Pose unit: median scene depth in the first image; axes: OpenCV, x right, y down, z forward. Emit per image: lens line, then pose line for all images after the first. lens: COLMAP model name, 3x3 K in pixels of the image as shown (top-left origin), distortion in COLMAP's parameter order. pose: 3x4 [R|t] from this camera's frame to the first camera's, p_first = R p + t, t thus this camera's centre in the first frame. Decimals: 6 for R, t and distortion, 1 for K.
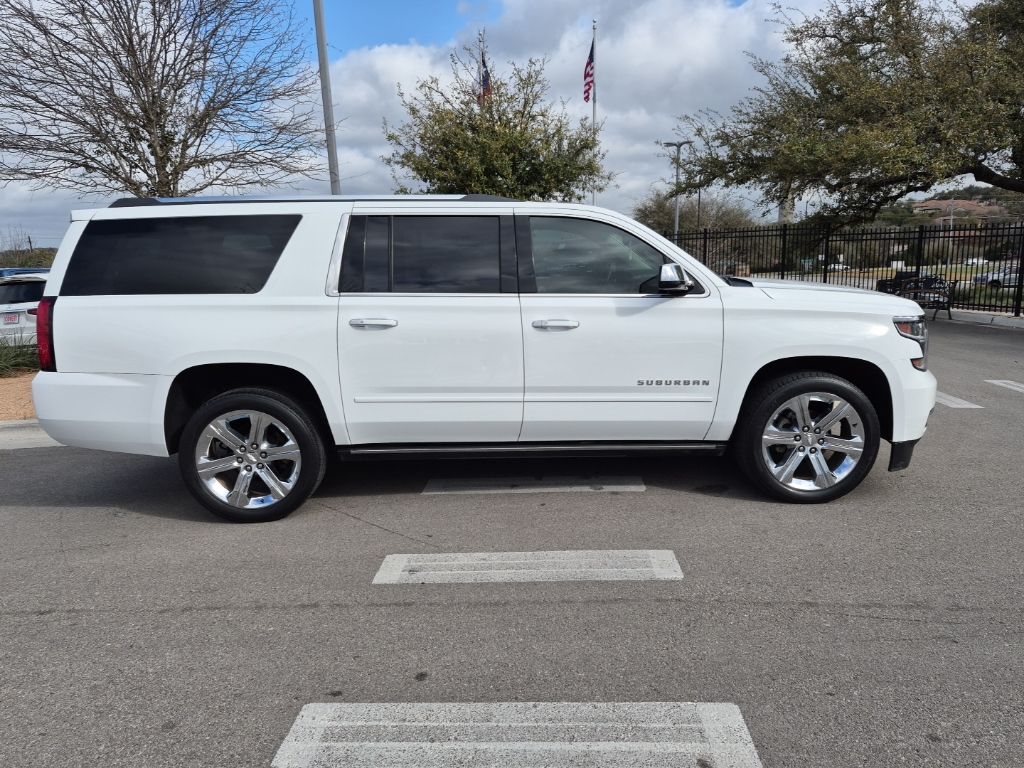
lens RADIAL K [[719.6, 0, 520.8], [0, 719.6, 387.8], [0, 0, 1]] dist [0.055361, -0.052210]
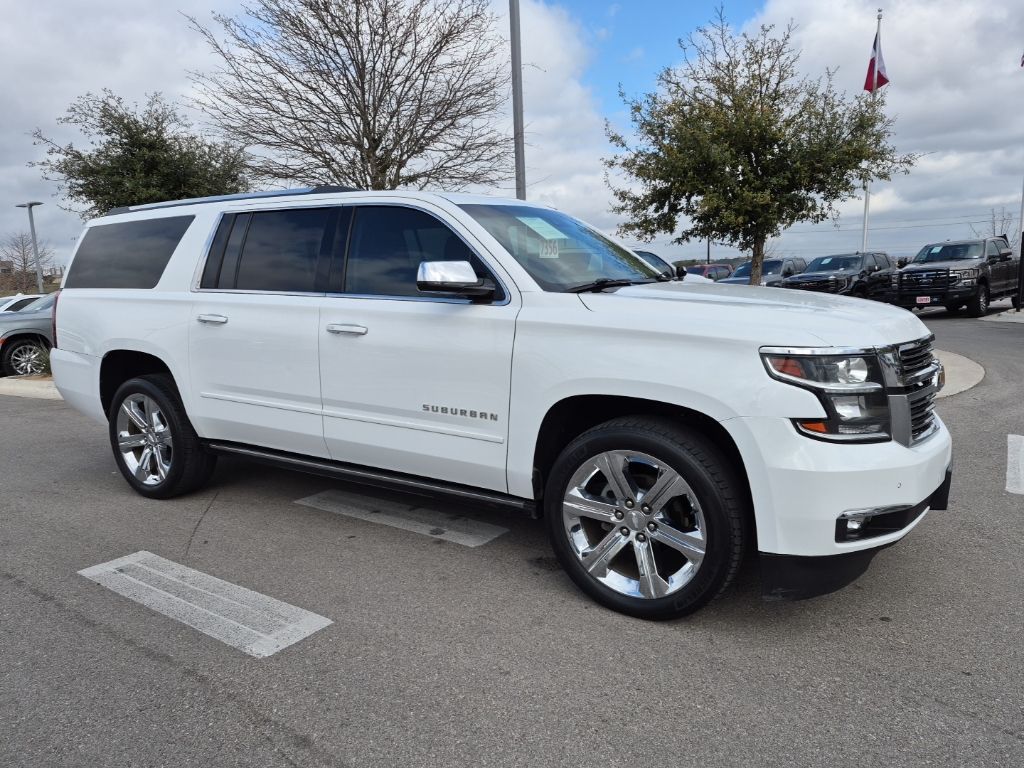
lens RADIAL K [[719.6, 0, 504.0], [0, 719.6, 382.0], [0, 0, 1]] dist [0.055361, -0.052210]
pose [[0.827846, 0.087251, -0.554129, 0.671037], [-0.100700, 0.994897, 0.006211, -0.048669], [0.551843, 0.050659, 0.832408, 0.378091]]
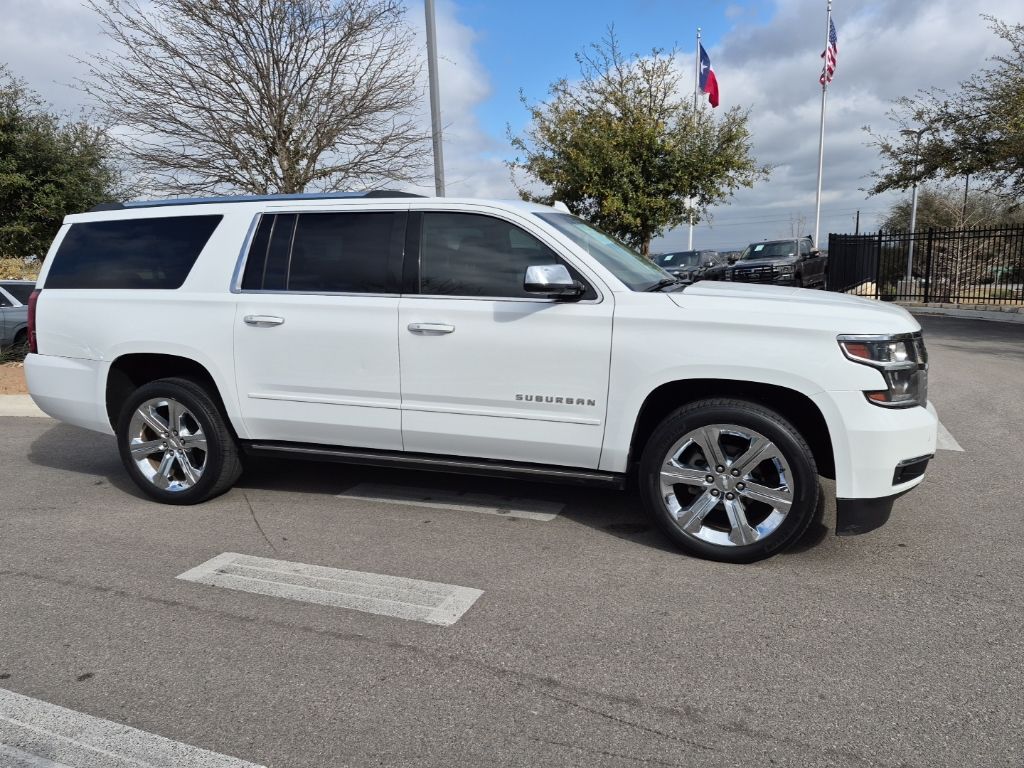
lens RADIAL K [[719.6, 0, 505.2], [0, 719.6, 383.2], [0, 0, 1]] dist [0.055361, -0.052210]
pose [[0.937739, 0.060153, -0.342093, 0.447083], [-0.064867, 0.997891, -0.002345, -0.021090], [0.341230, 0.024390, 0.939663, 0.161640]]
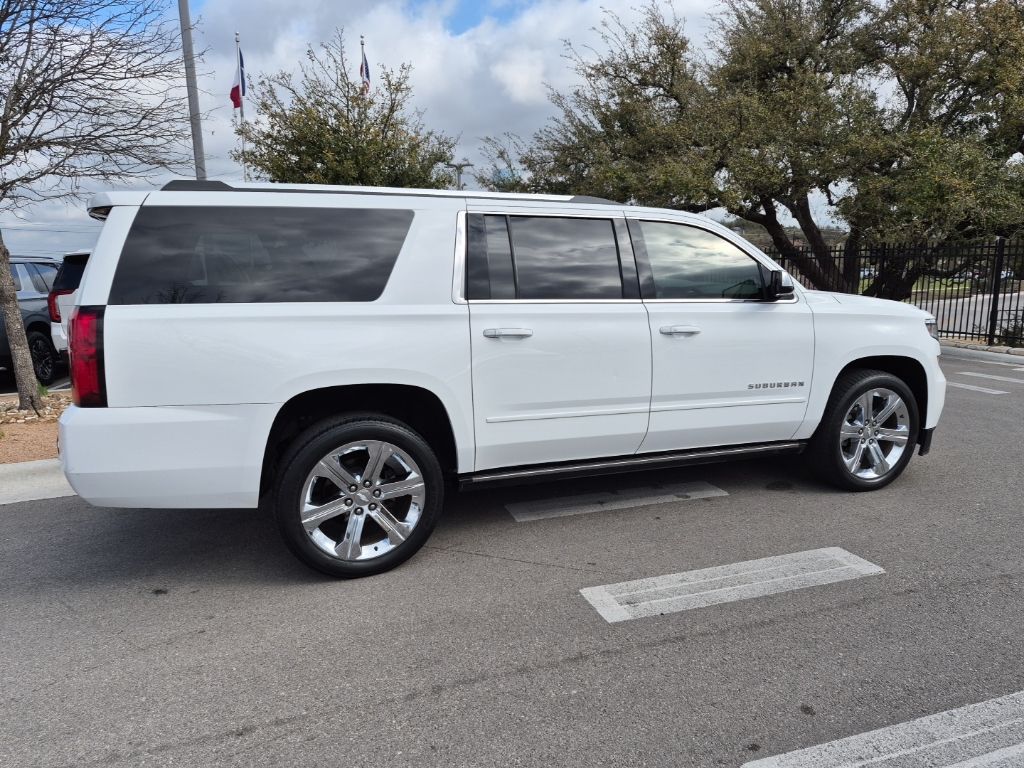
lens RADIAL K [[719.6, 0, 516.8], [0, 719.6, 377.8], [0, 0, 1]] dist [0.055361, -0.052210]
pose [[0.936166, -0.040537, 0.349215, -0.492064], [0.053793, 0.998150, -0.028341, -0.008080], [-0.347420, 0.045317, 0.936614, 0.157063]]
